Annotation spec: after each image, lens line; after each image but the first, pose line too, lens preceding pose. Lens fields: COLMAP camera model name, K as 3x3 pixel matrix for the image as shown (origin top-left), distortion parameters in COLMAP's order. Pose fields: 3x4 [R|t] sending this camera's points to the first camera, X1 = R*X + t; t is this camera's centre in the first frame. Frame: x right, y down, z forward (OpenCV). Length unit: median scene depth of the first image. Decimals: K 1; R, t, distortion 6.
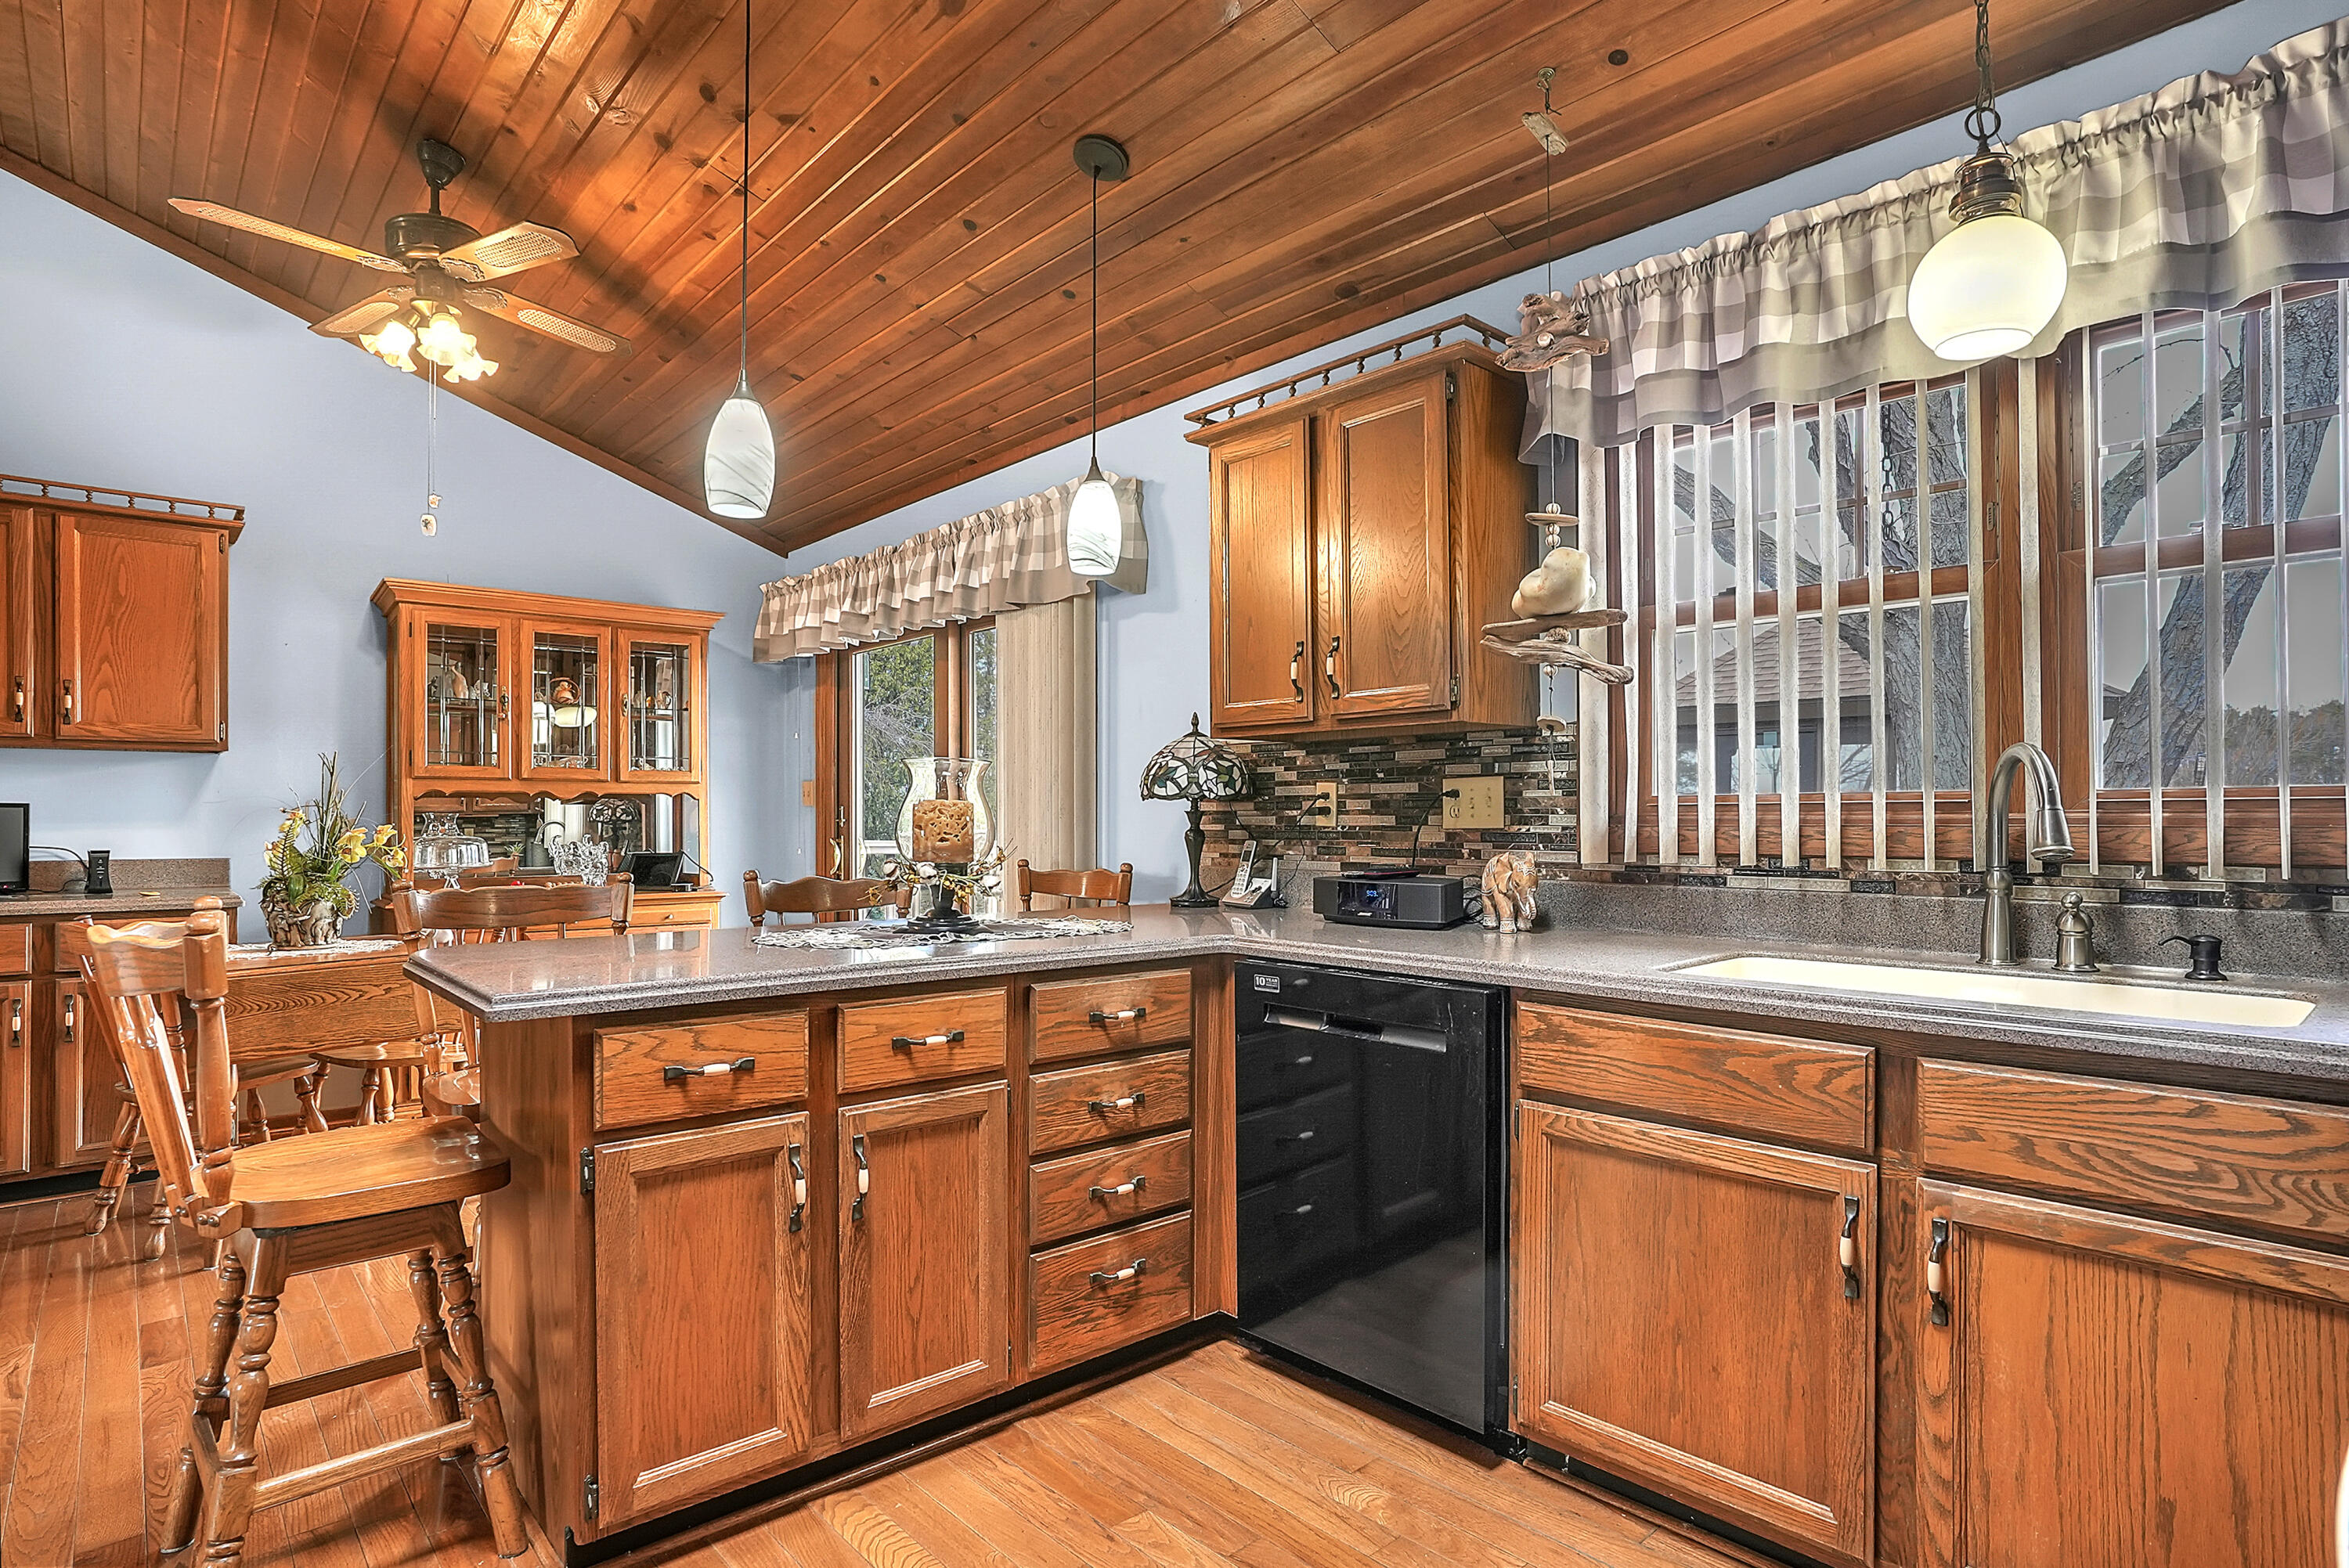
lens RADIAL K [[1207.7, 0, 1173.9], [0, 1207.7, 795.9], [0, 0, 1]] dist [-0.045250, 0.029171]
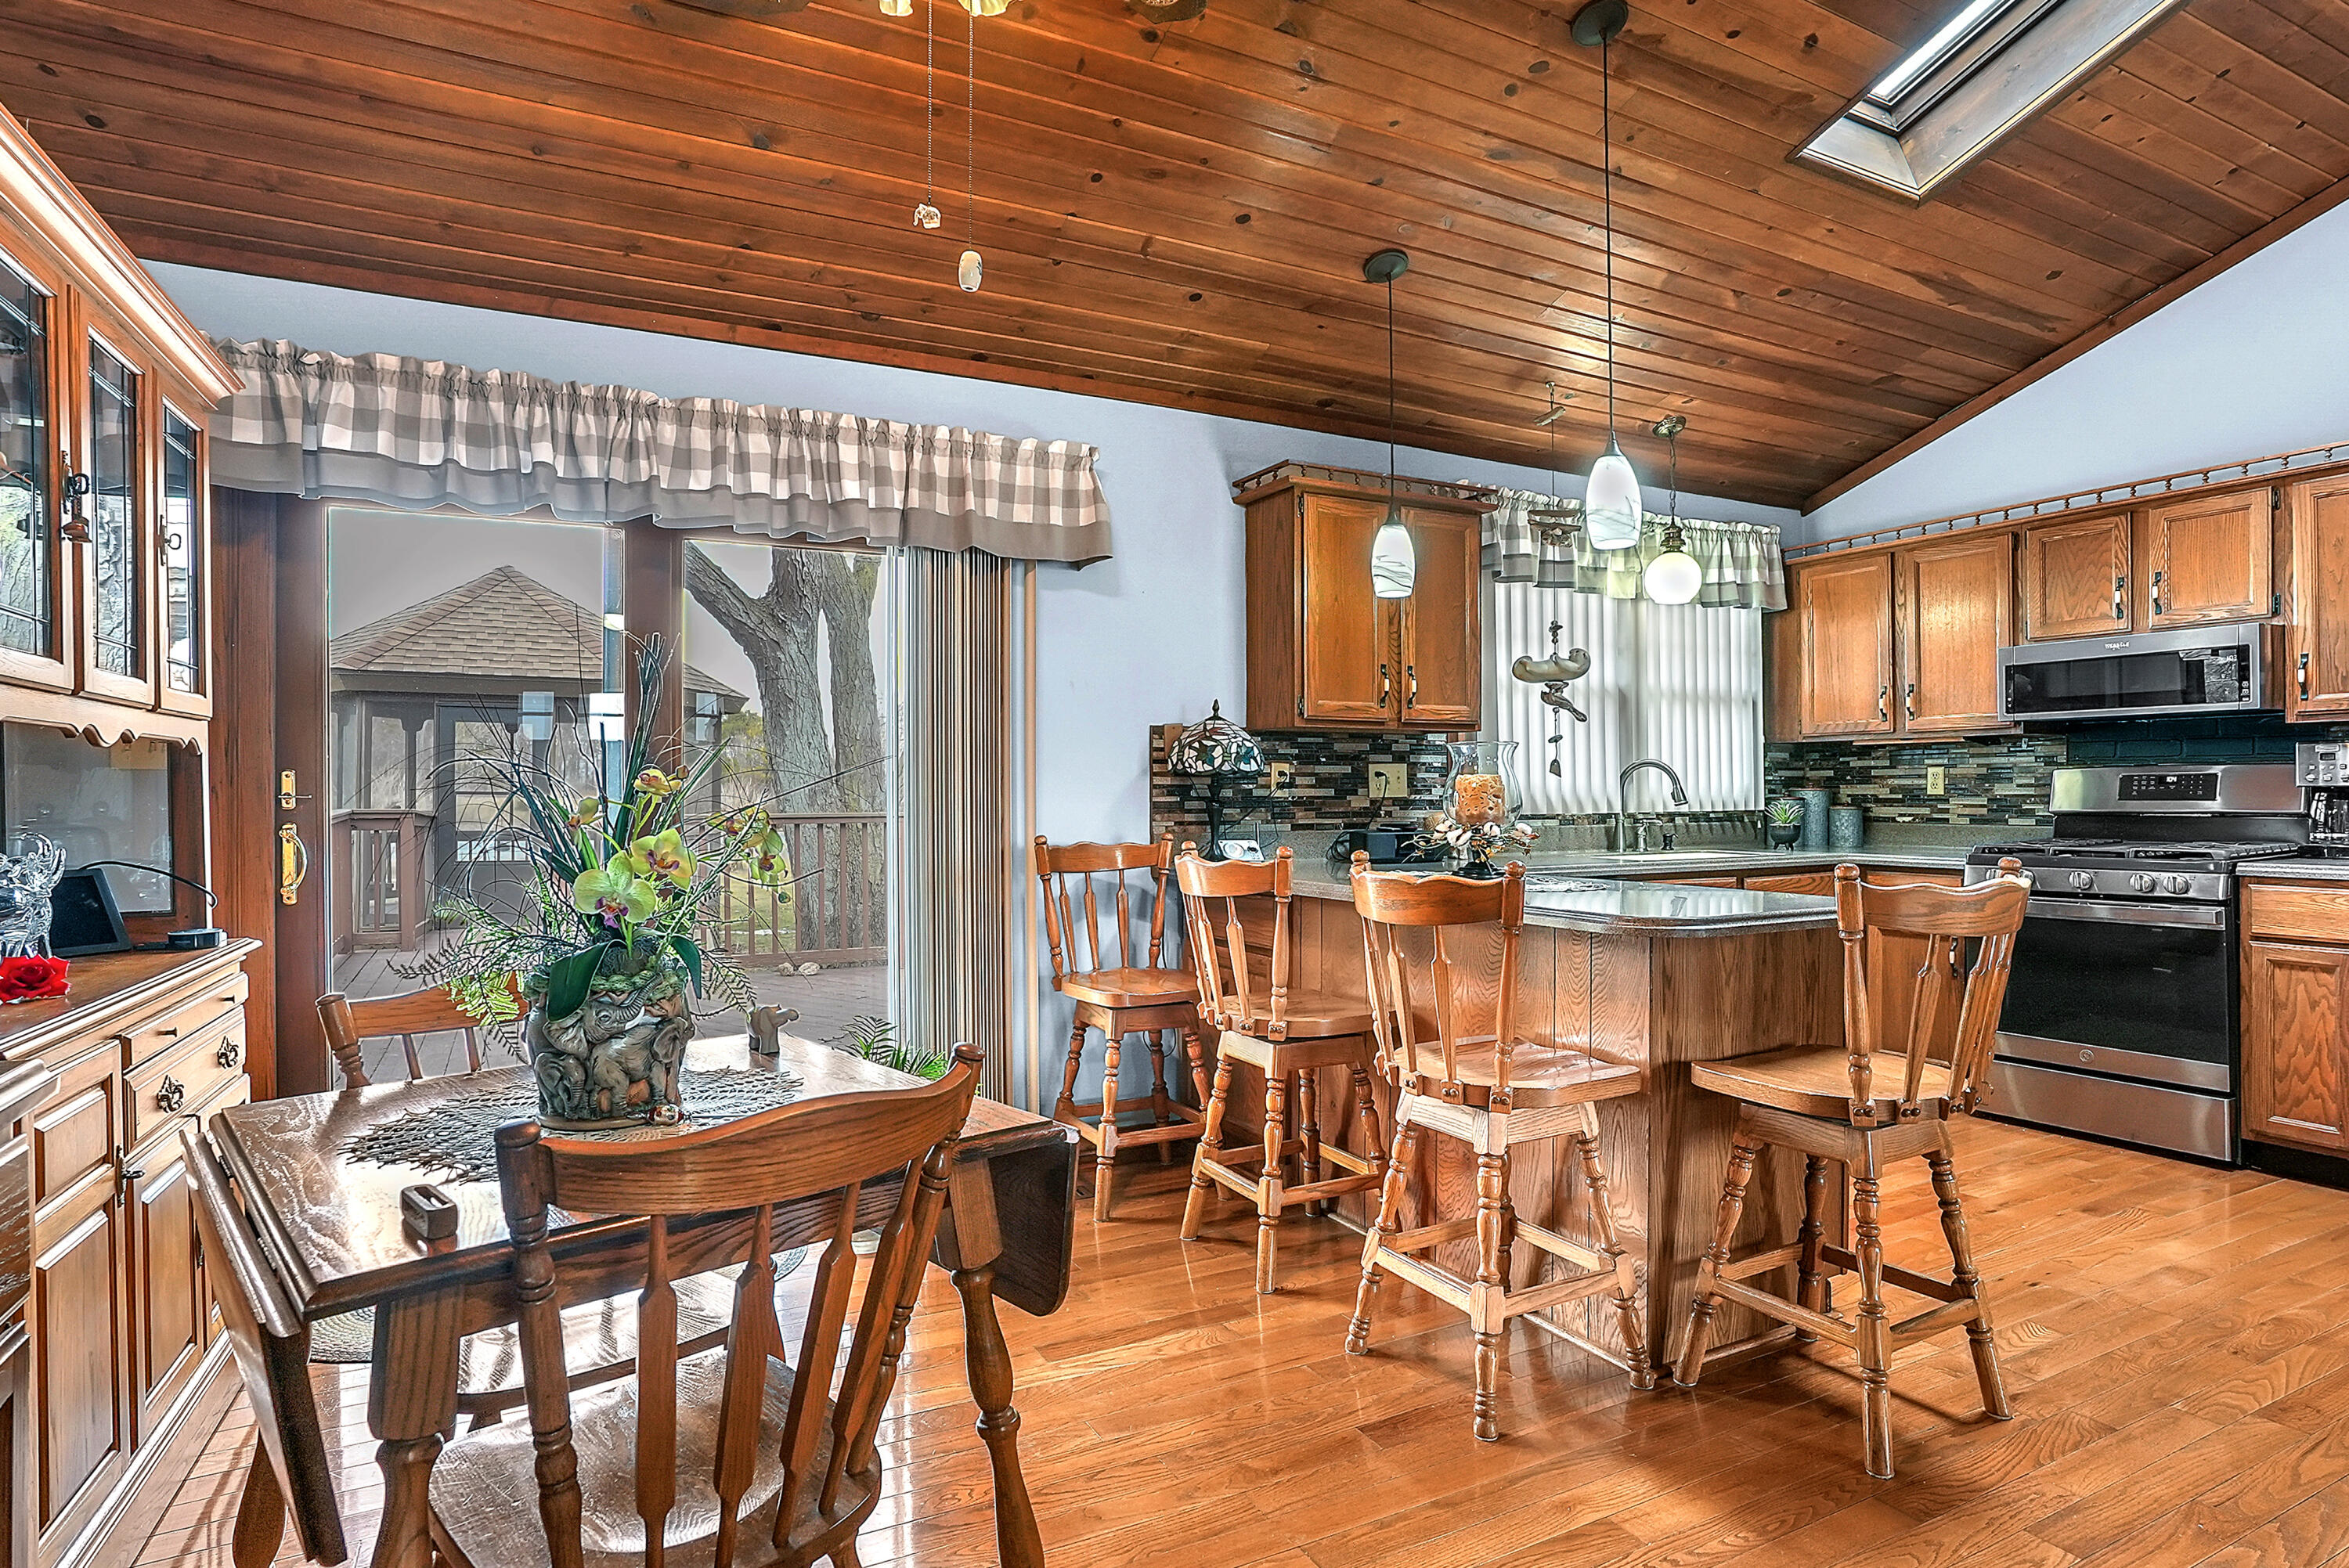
lens RADIAL K [[1256.5, 0, 1174.5], [0, 1256.5, 784.0], [0, 0, 1]] dist [-0.044301, 0.026129]
pose [[0.258185, 0.005890, 0.966078, -1.086444], [-0.015727, 0.999875, -0.001893, 0.014020], [-0.965968, -0.014704, 0.258245, 0.681616]]
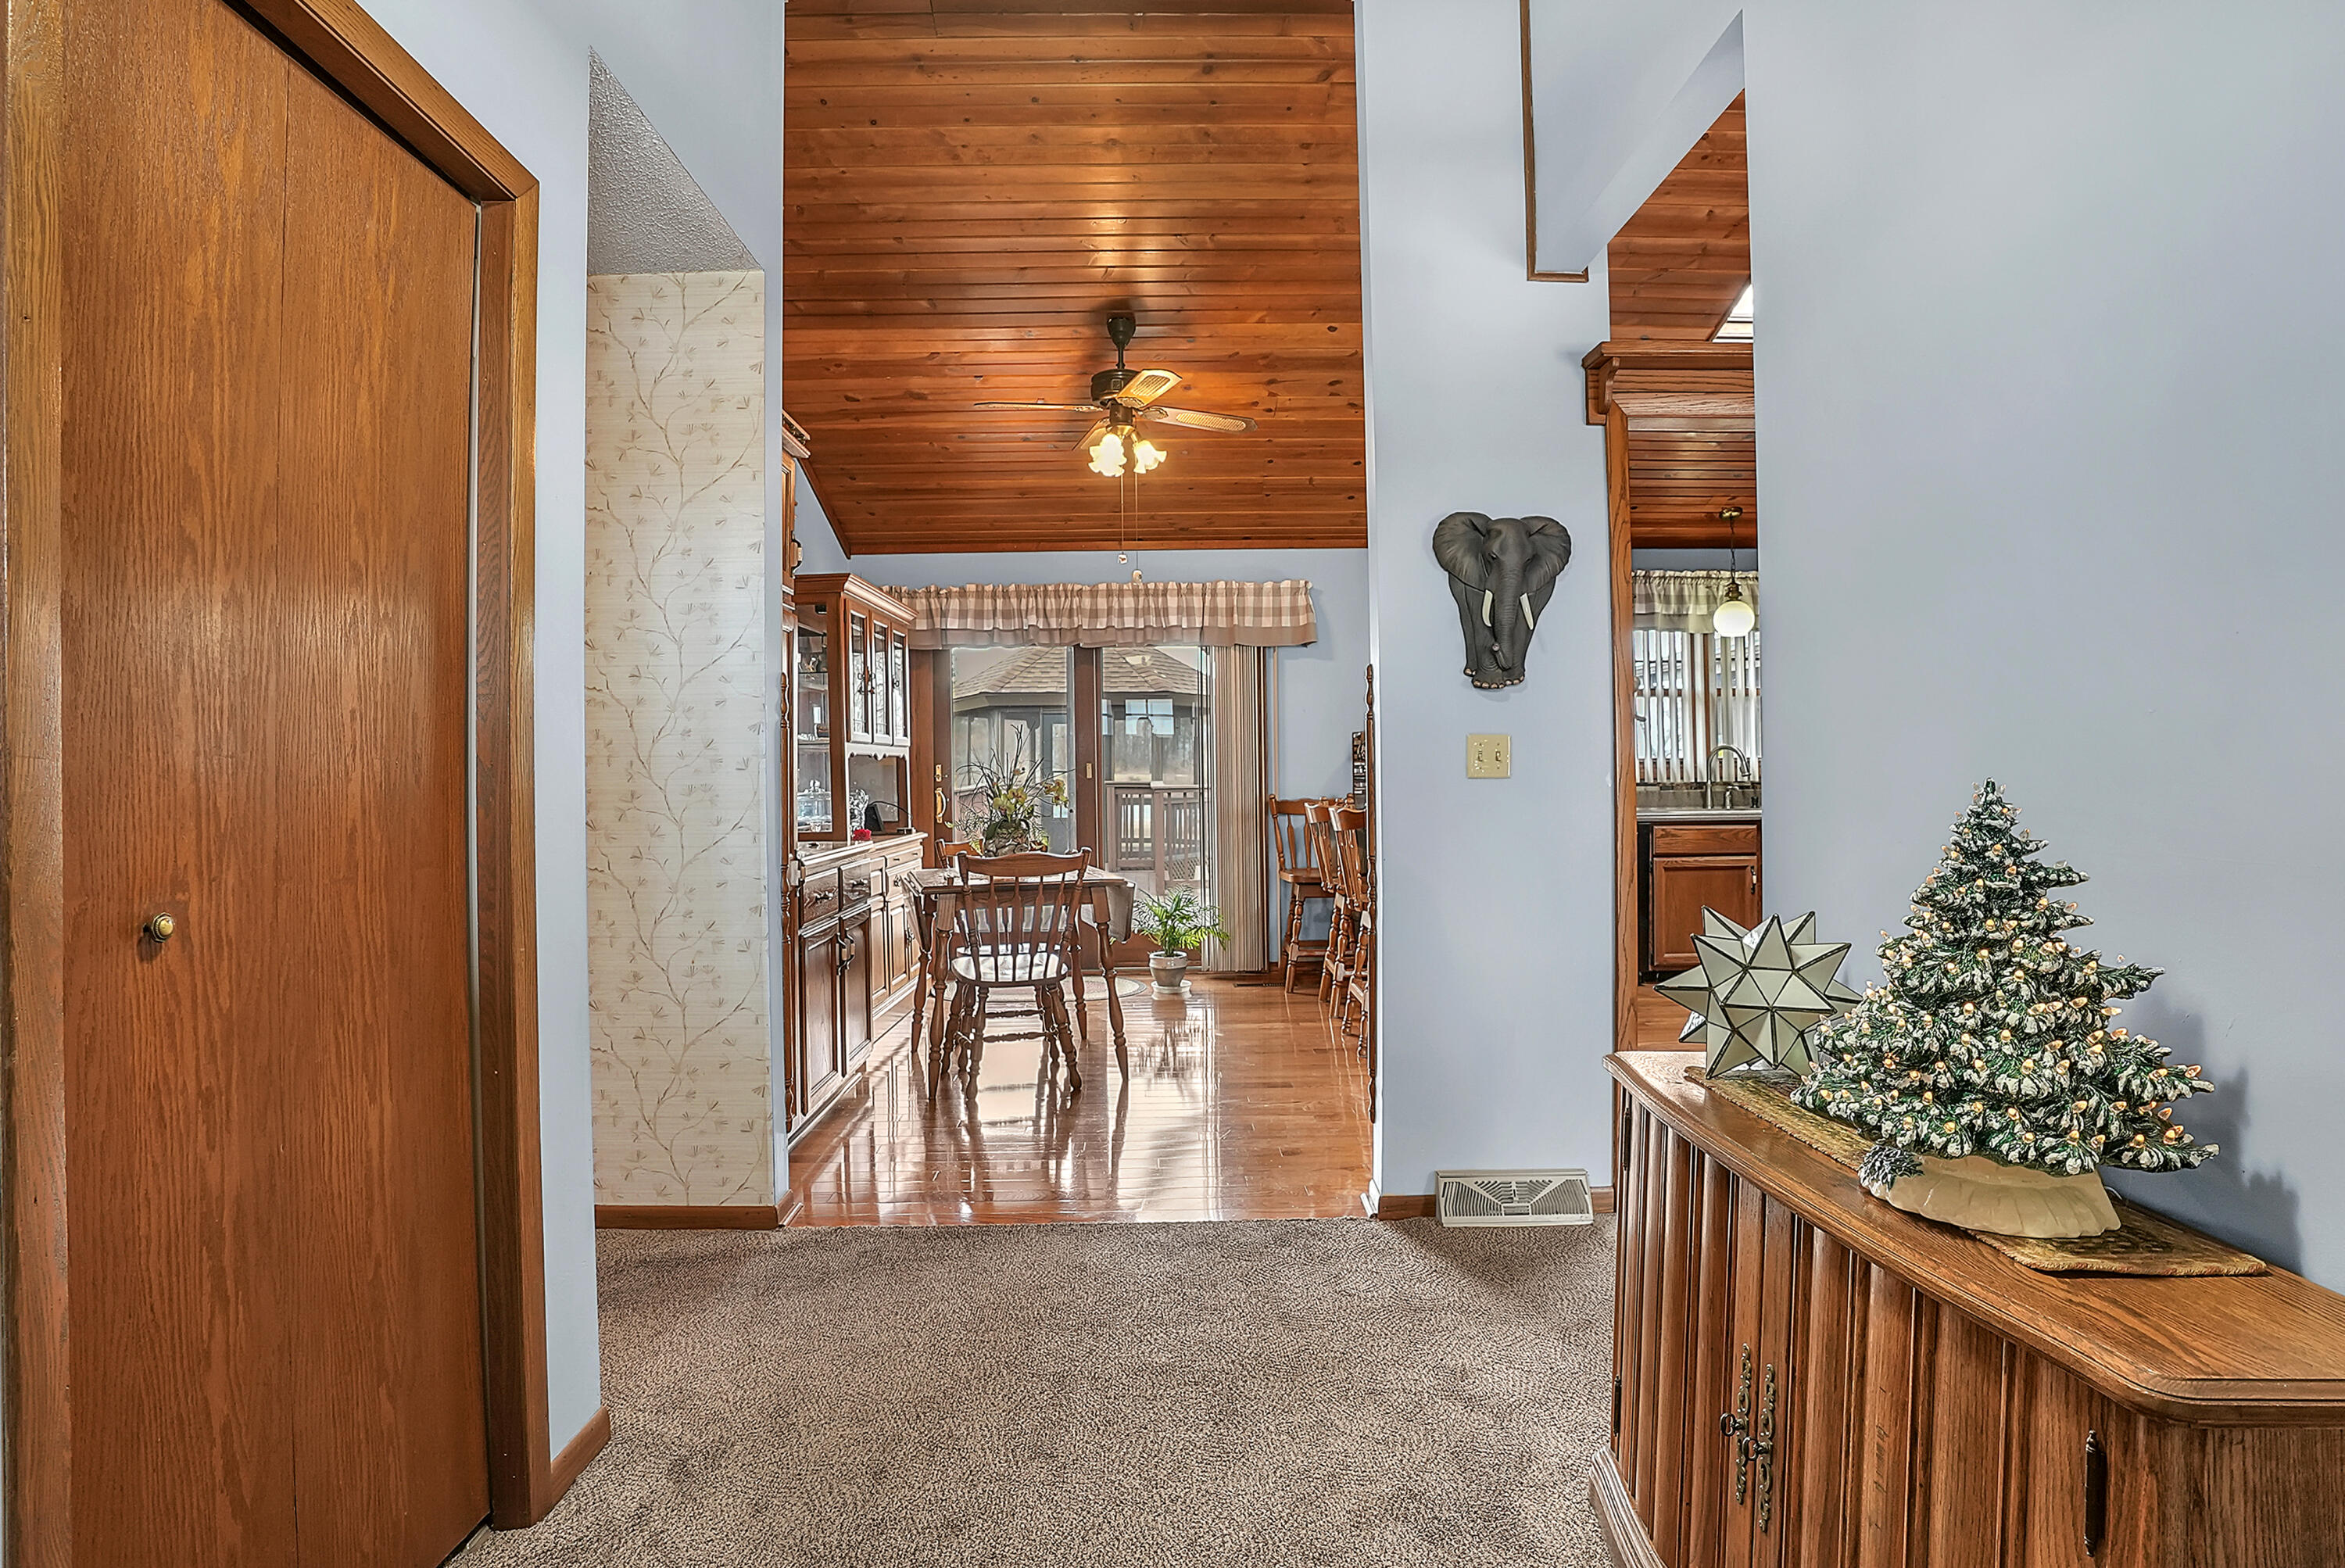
lens RADIAL K [[1165.4, 0, 1166.4], [0, 1165.4, 754.1], [0, 0, 1]] dist [-0.067478, -0.015800]
pose [[0.655131, 0.004880, 0.755499, -1.577851], [-0.002475, 0.999988, -0.004314, 0.001212], [-0.755511, 0.000956, 0.655135, 0.008641]]
